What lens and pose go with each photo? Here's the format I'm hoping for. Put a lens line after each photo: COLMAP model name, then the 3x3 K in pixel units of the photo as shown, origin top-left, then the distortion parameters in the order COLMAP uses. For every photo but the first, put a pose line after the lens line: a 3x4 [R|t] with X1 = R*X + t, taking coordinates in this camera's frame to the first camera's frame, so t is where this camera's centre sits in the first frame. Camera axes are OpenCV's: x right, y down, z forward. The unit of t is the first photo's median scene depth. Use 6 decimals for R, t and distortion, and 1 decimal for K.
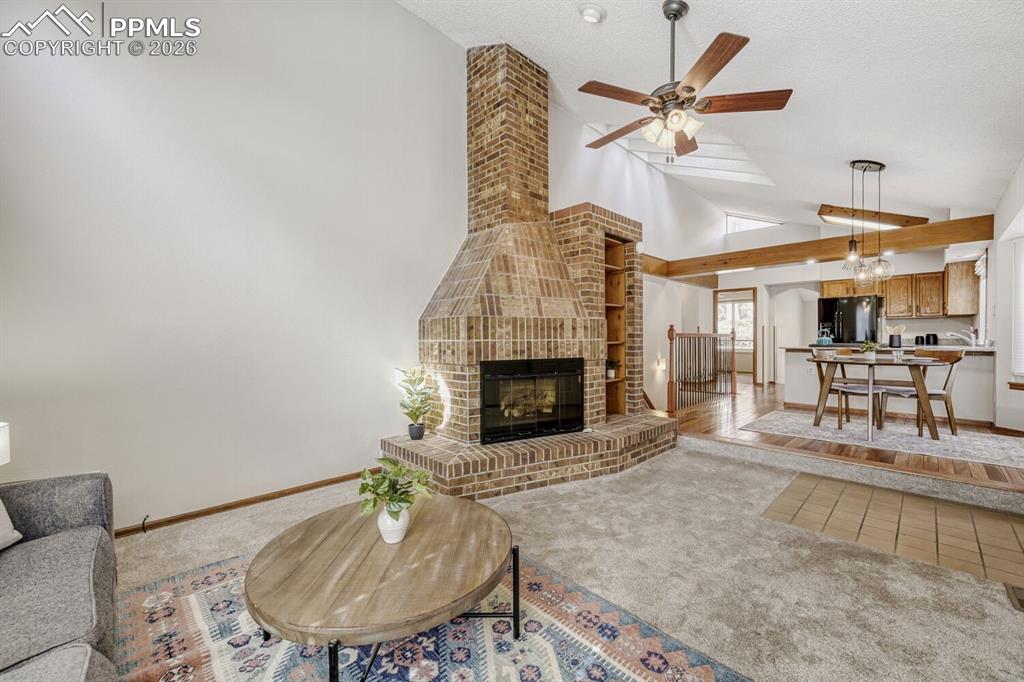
lens RADIAL K [[402.8, 0, 517.8], [0, 402.8, 340.0], [0, 0, 1]] dist [0.000935, 0.000171]
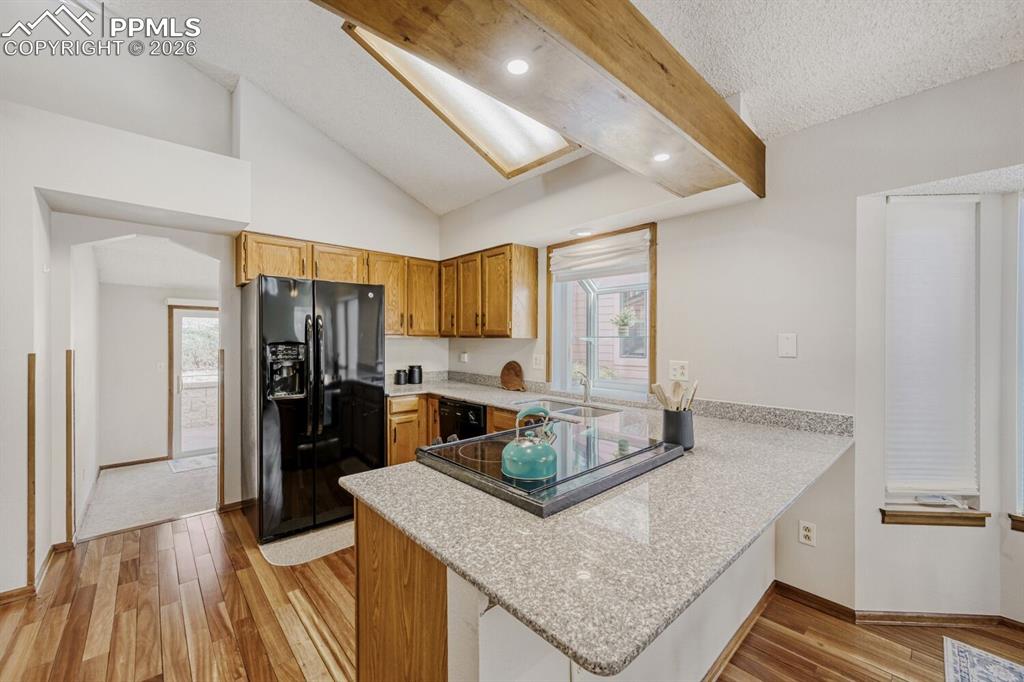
lens RADIAL K [[402.8, 0, 512.2], [0, 402.8, 339.7], [0, 0, 1]] dist [0.000935, 0.000171]
pose [[0.037236, -0.002334, 0.999304, 0.825646], [0.000912, 0.999997, 0.002302, -0.096528], [-0.999306, 0.000826, 0.037238, 1.545836]]
